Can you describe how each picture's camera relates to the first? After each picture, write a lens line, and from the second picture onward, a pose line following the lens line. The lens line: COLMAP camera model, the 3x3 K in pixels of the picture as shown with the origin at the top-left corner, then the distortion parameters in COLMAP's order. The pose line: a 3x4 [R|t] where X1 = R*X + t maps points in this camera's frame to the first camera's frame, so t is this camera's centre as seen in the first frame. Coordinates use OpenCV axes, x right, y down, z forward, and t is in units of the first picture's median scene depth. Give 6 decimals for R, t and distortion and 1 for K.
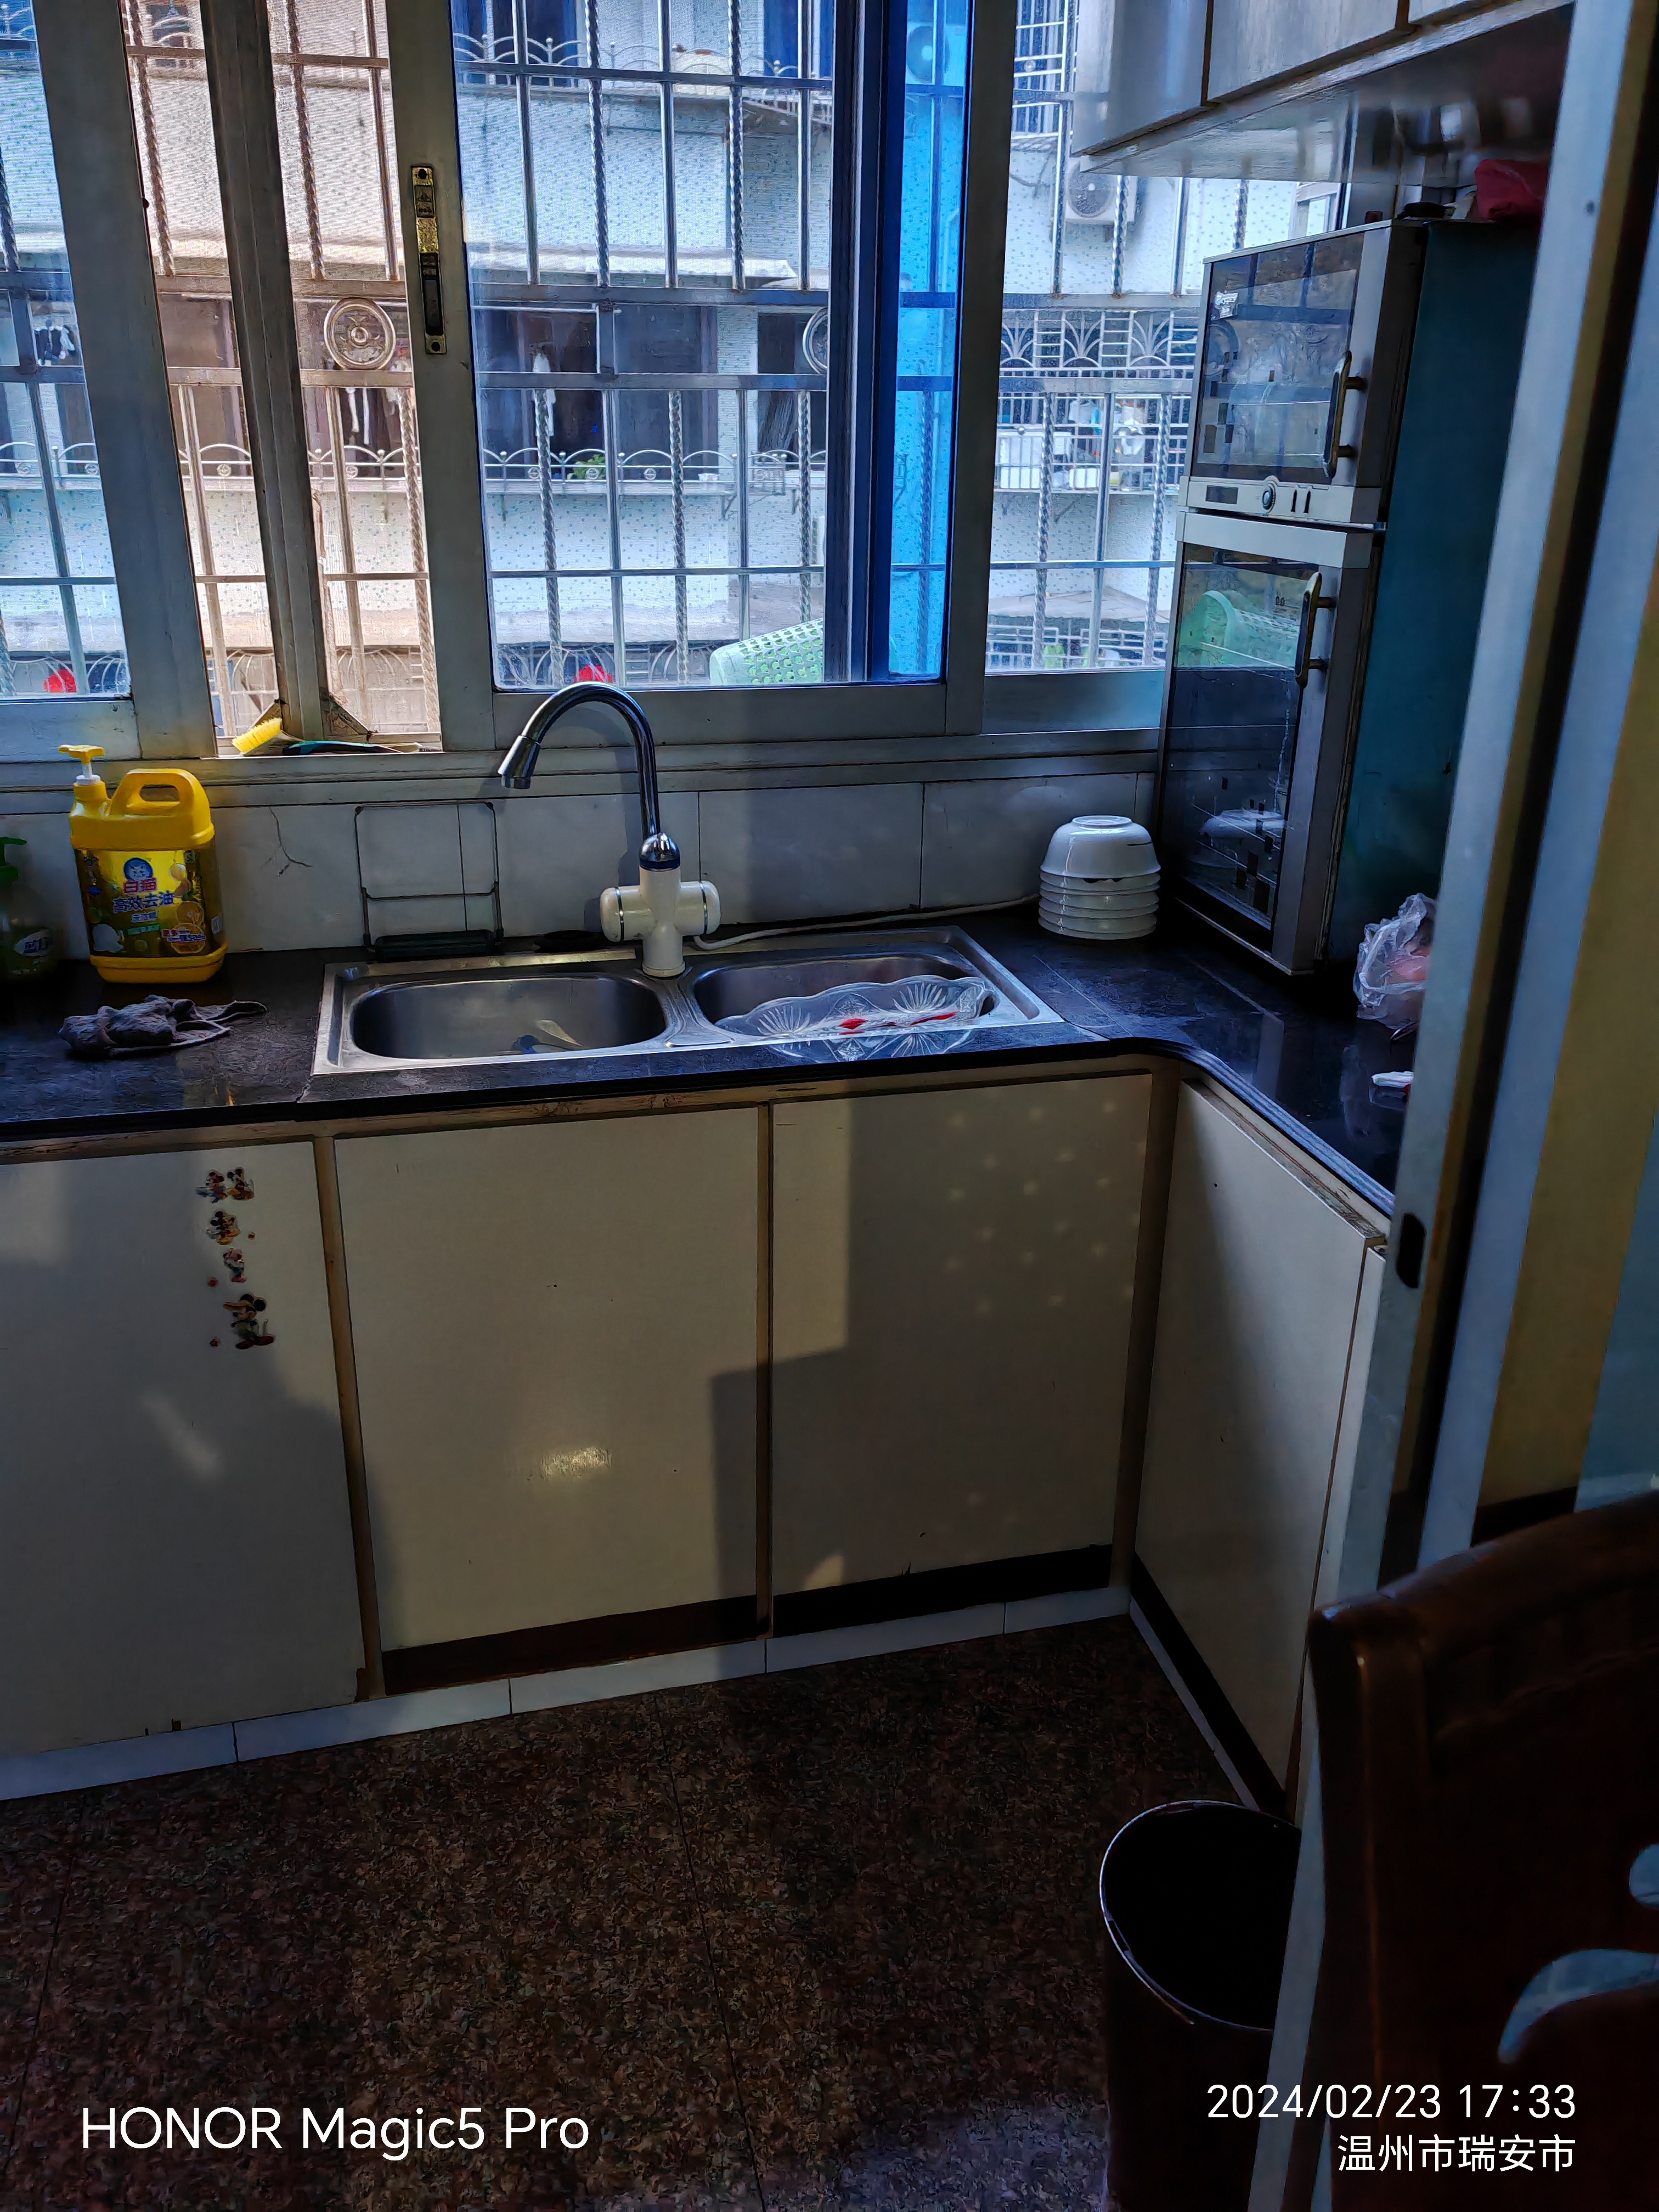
lens RADIAL K [[1706.1, 0, 825.6], [0, 1706.1, 1104.5], [0, 0, 1]] dist [-0.002875, -0.000414]
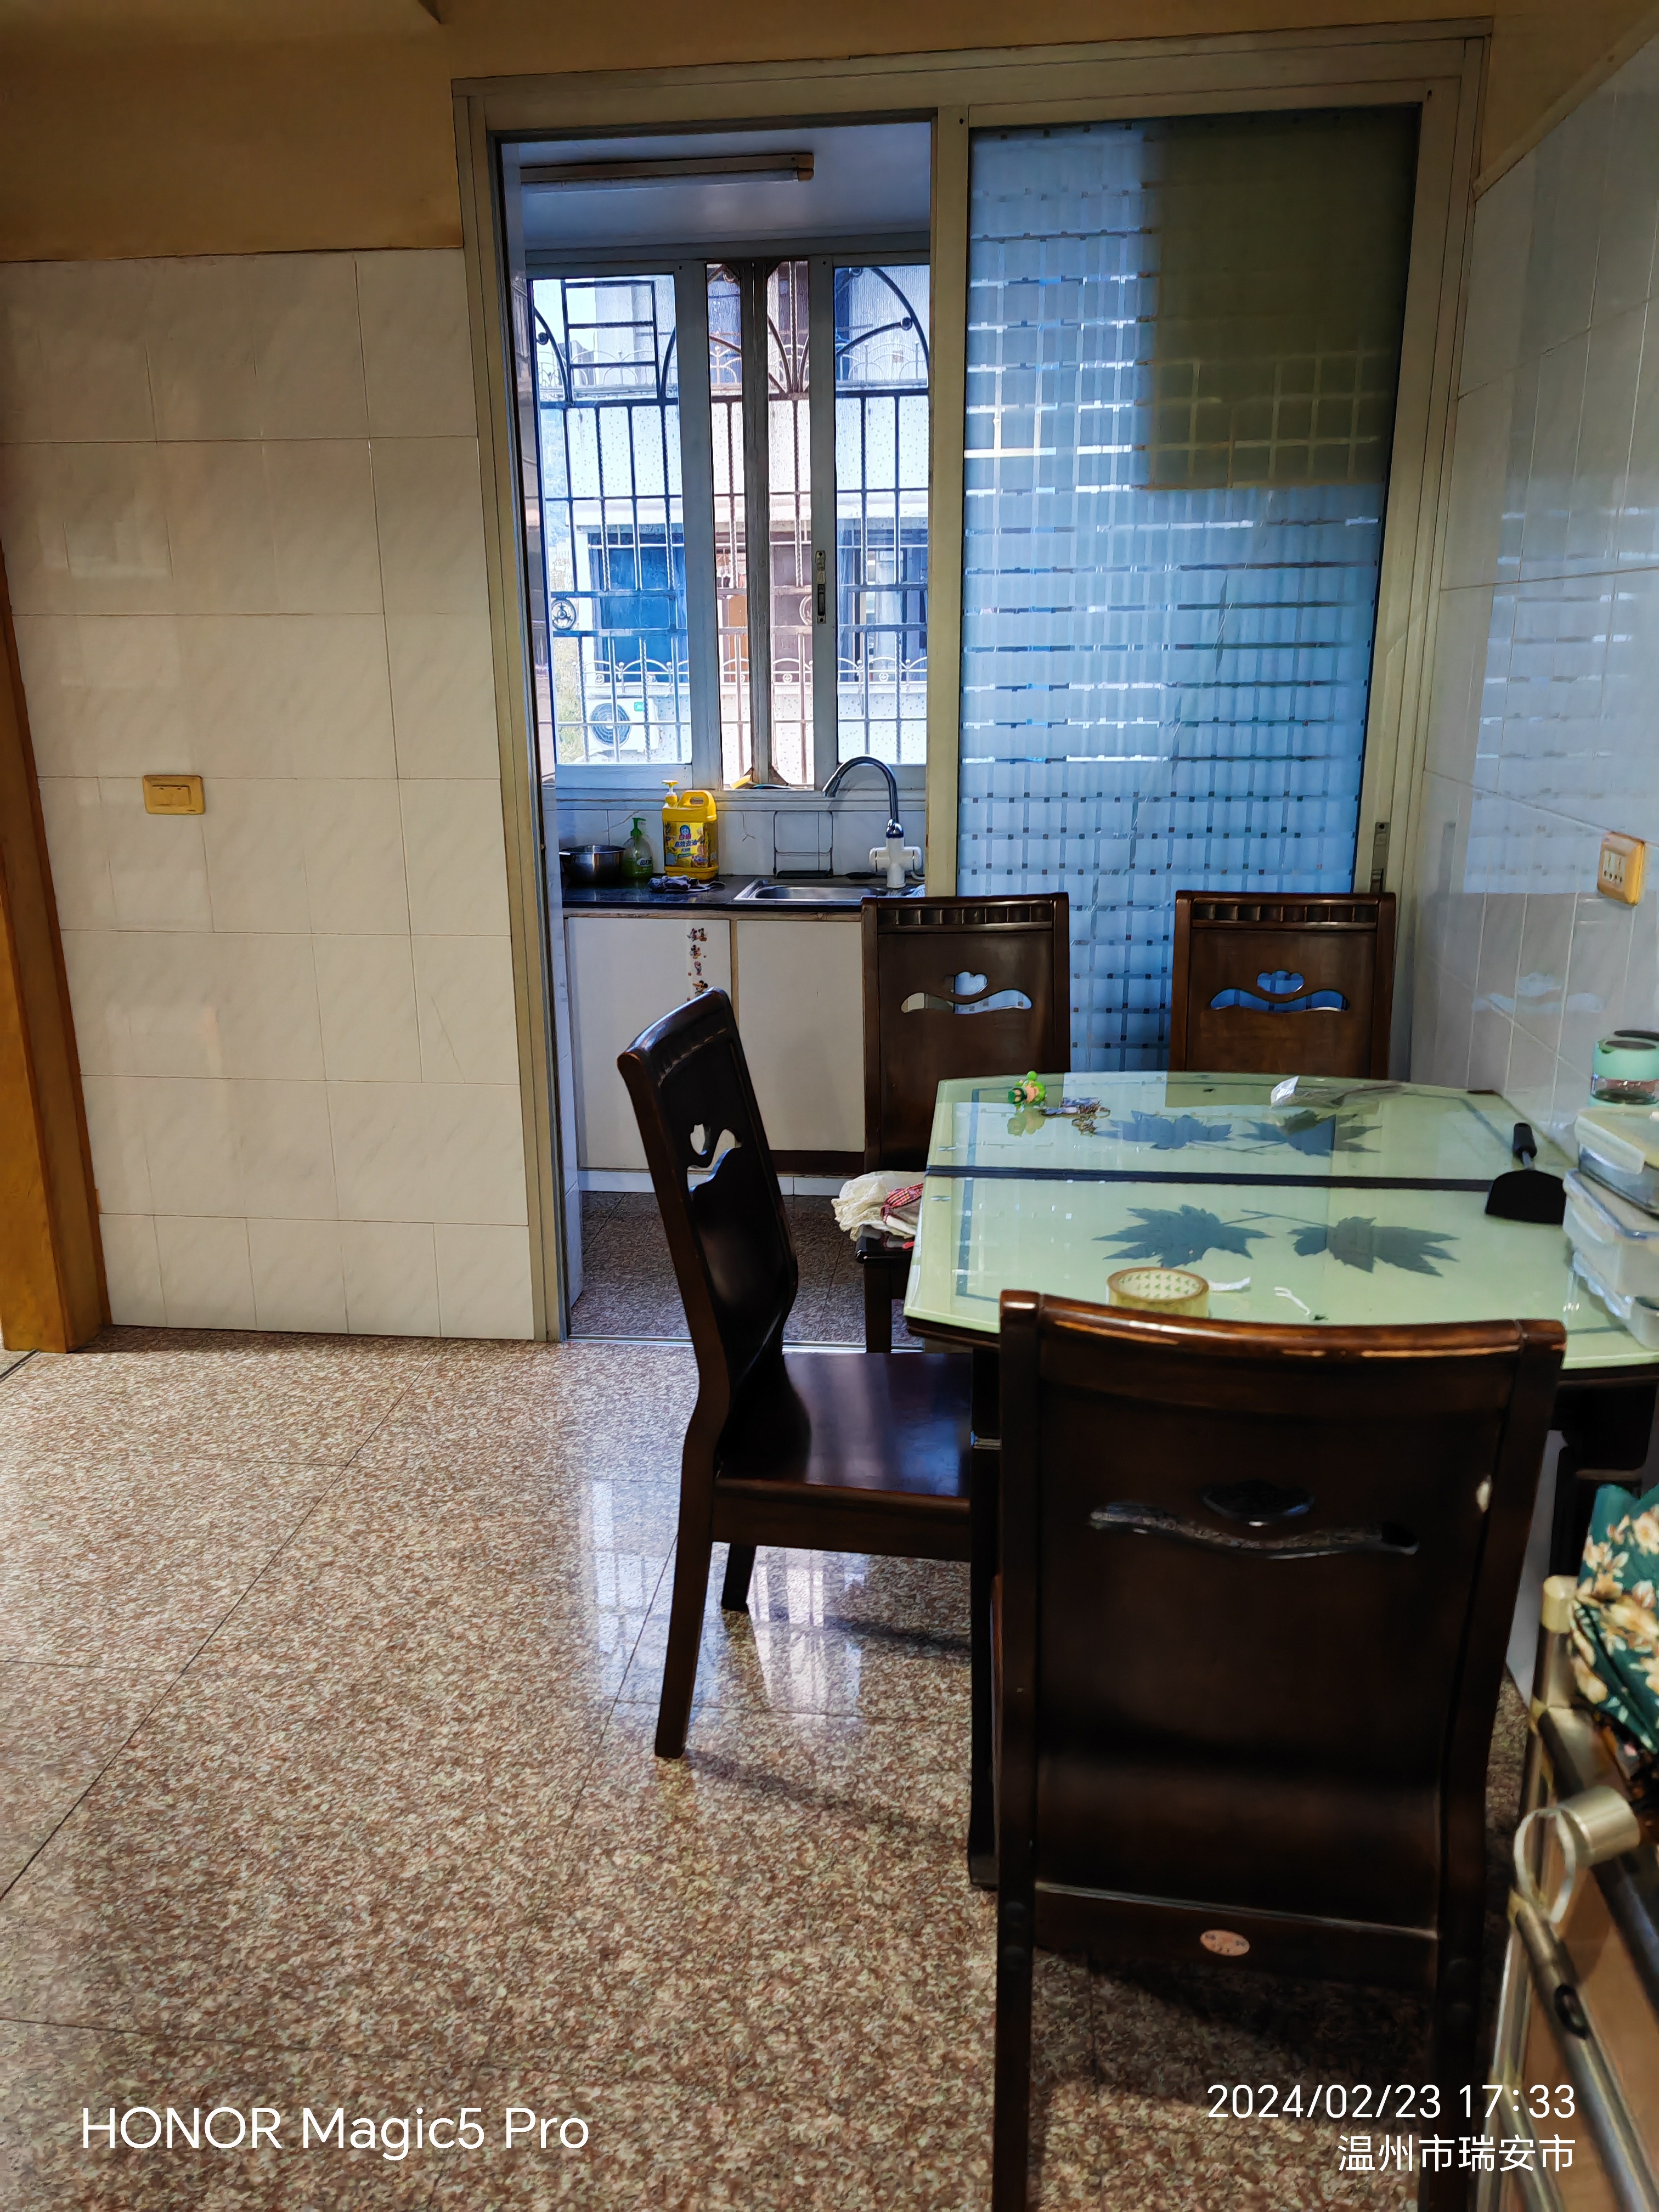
lens RADIAL K [[1706.1, 0, 829.4], [0, 1706.1, 1109.3], [0, 0, 1]] dist [-0.002875, -0.000414]
pose [[0.947000, 0.091149, -0.308031, 0.575553], [-0.125594, 0.987631, -0.093872, 0.456358], [0.295665, 0.127583, 0.946734, -1.189220]]
